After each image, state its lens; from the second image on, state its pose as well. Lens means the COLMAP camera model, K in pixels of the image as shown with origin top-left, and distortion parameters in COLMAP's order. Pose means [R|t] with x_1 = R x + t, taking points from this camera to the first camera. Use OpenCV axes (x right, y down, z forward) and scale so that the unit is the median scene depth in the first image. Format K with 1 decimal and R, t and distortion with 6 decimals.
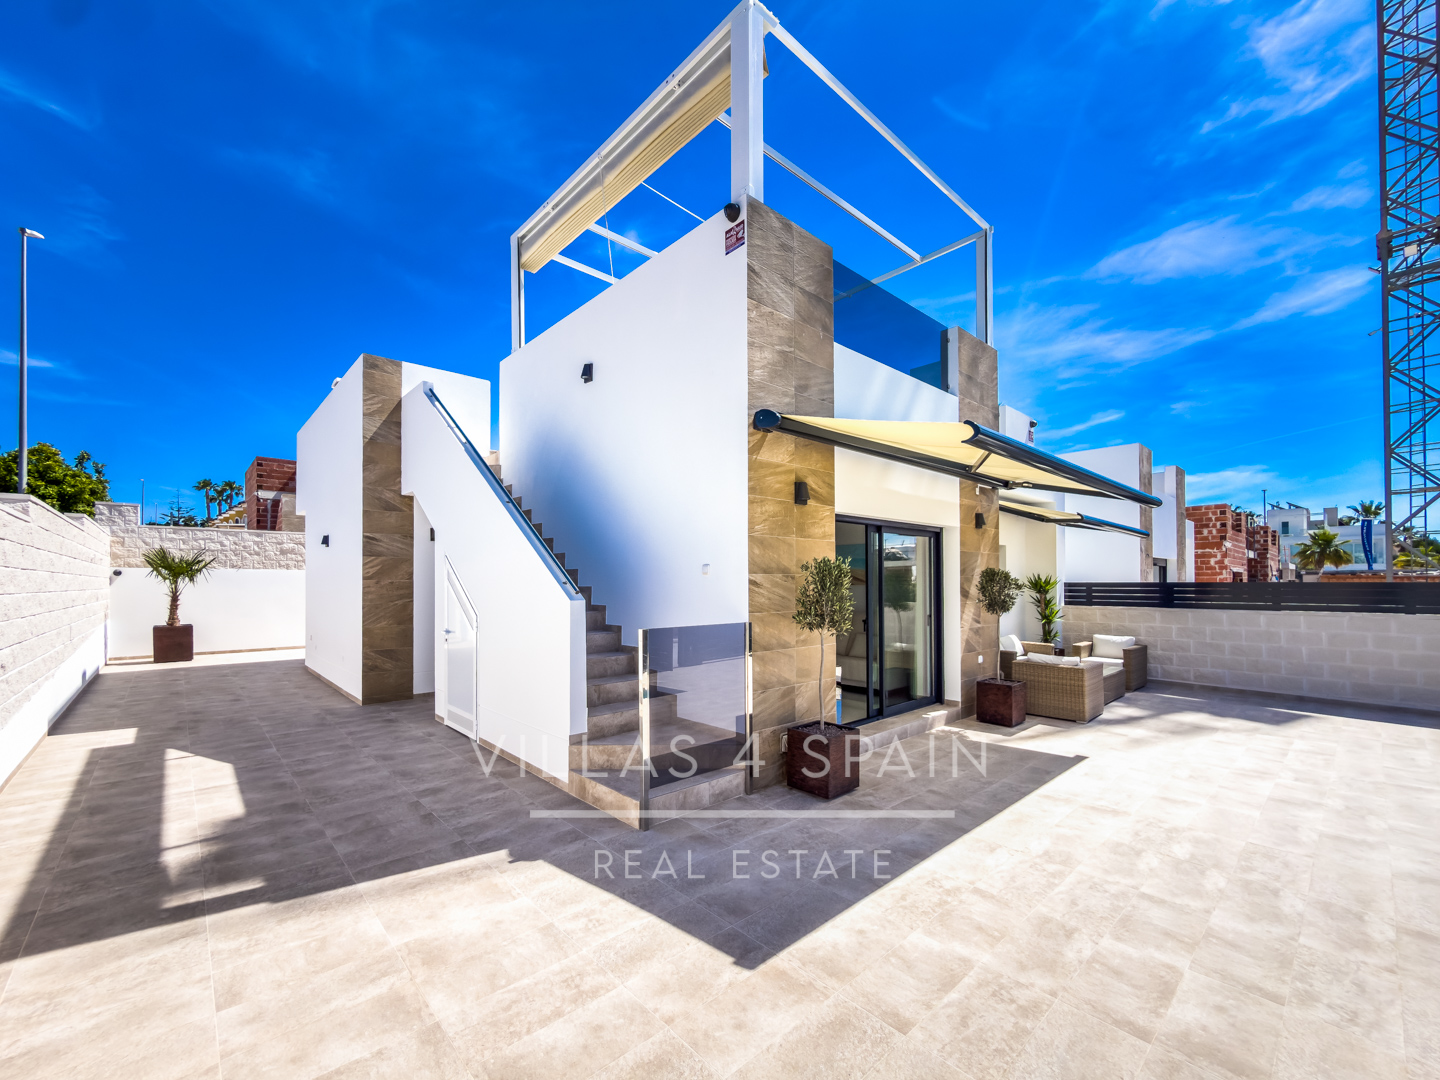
lens RADIAL K [[593.1, 0, 717.9], [0, 593.1, 576.5], [0, 0, 1]] dist [-0.001425, 0.000037]
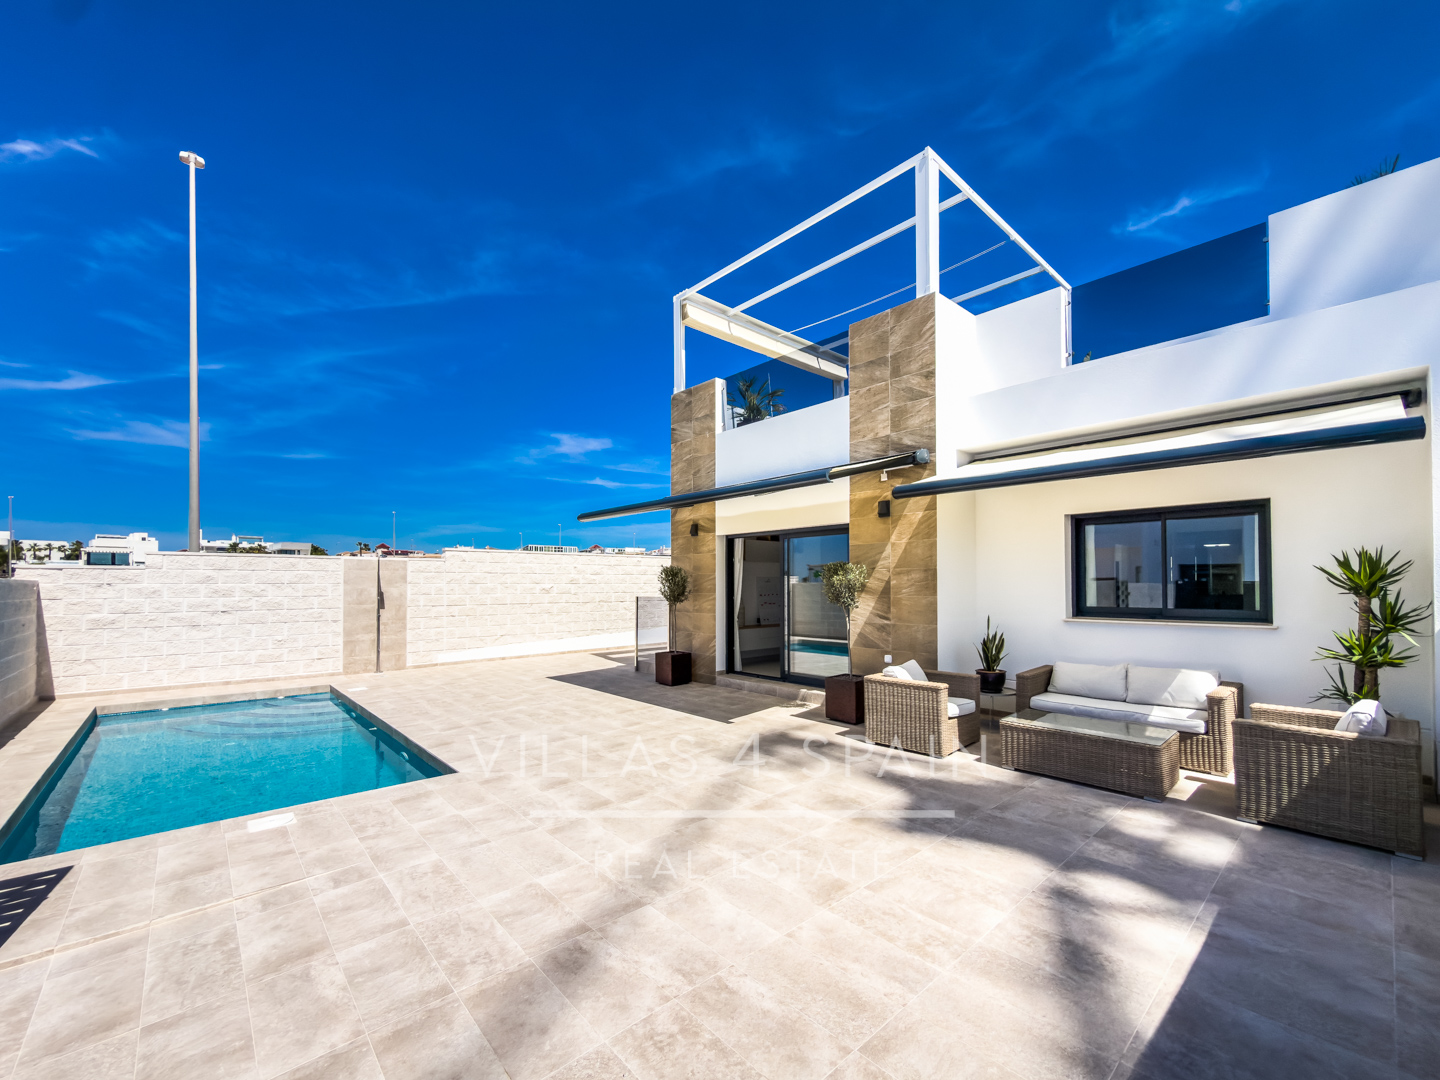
lens RADIAL K [[593.1, 0, 717.9], [0, 593.1, 576.5], [0, 0, 1]] dist [-0.001425, 0.000037]
pose [[-0.009714, -0.012455, -0.999875, 1.979446], [0.014534, 0.999815, -0.012595, 0.028501], [0.999847, -0.014654, -0.009531, 1.083313]]
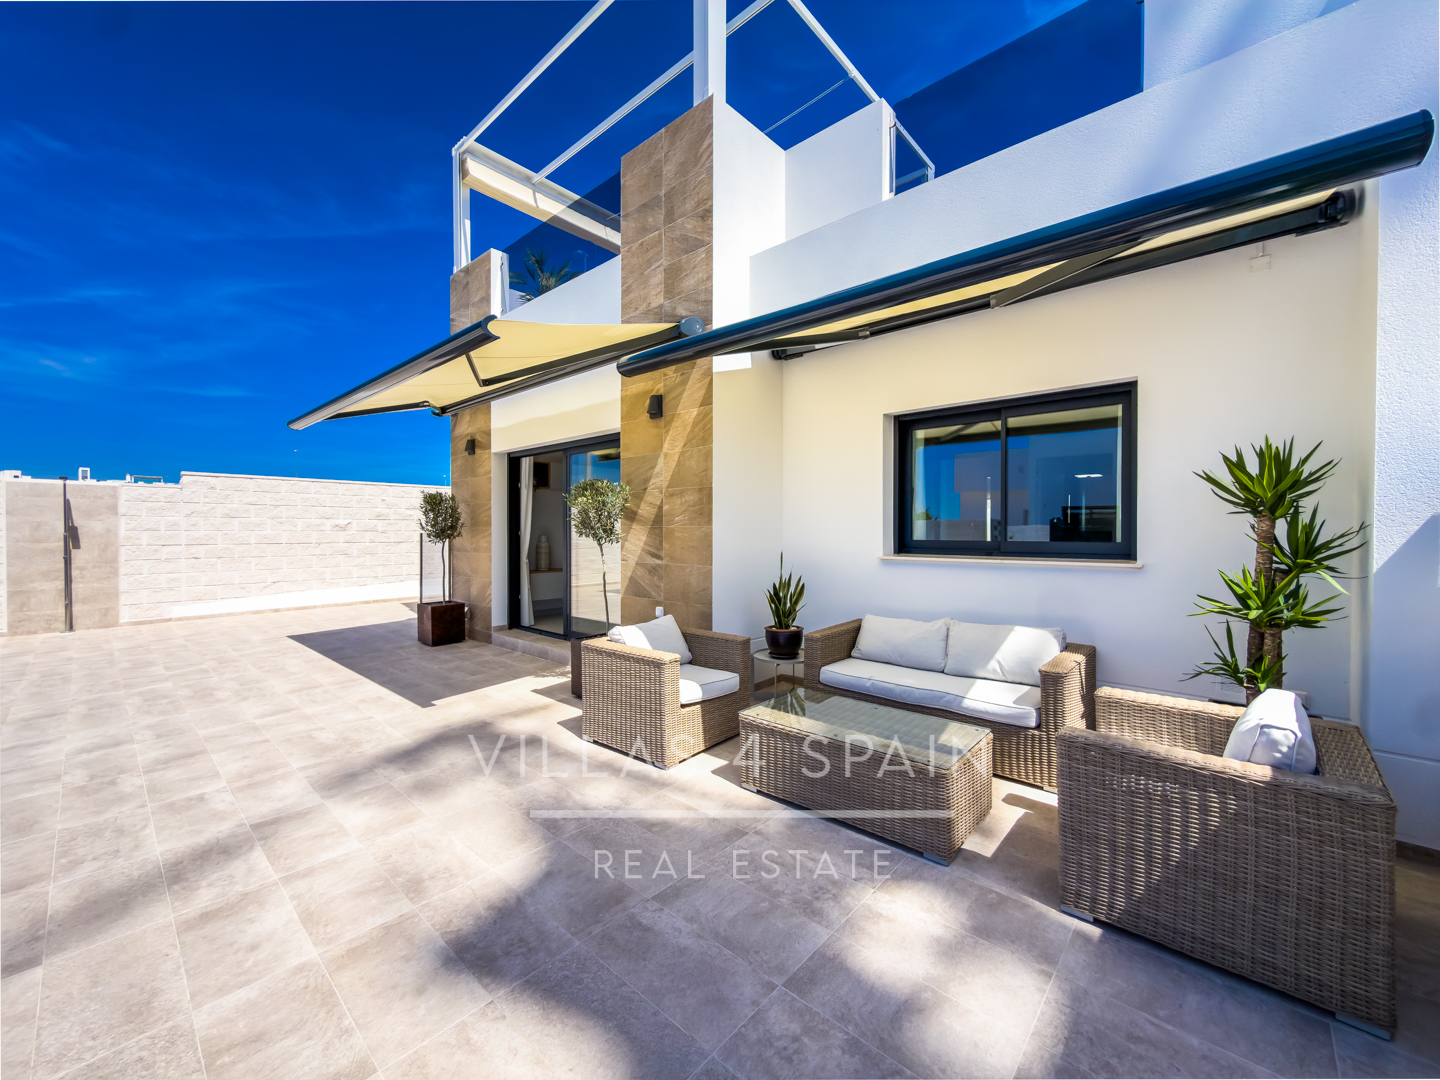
lens RADIAL K [[573.5, 0, 717.8], [0, 573.5, 537.3], [0, 0, 1]] dist [-0.001634, -0.000327]
pose [[0.096686, 0.014176, -0.995214, 1.590731], [0.011567, 0.999815, 0.015365, 0.065496], [0.995248, -0.012997, 0.096504, 1.455352]]
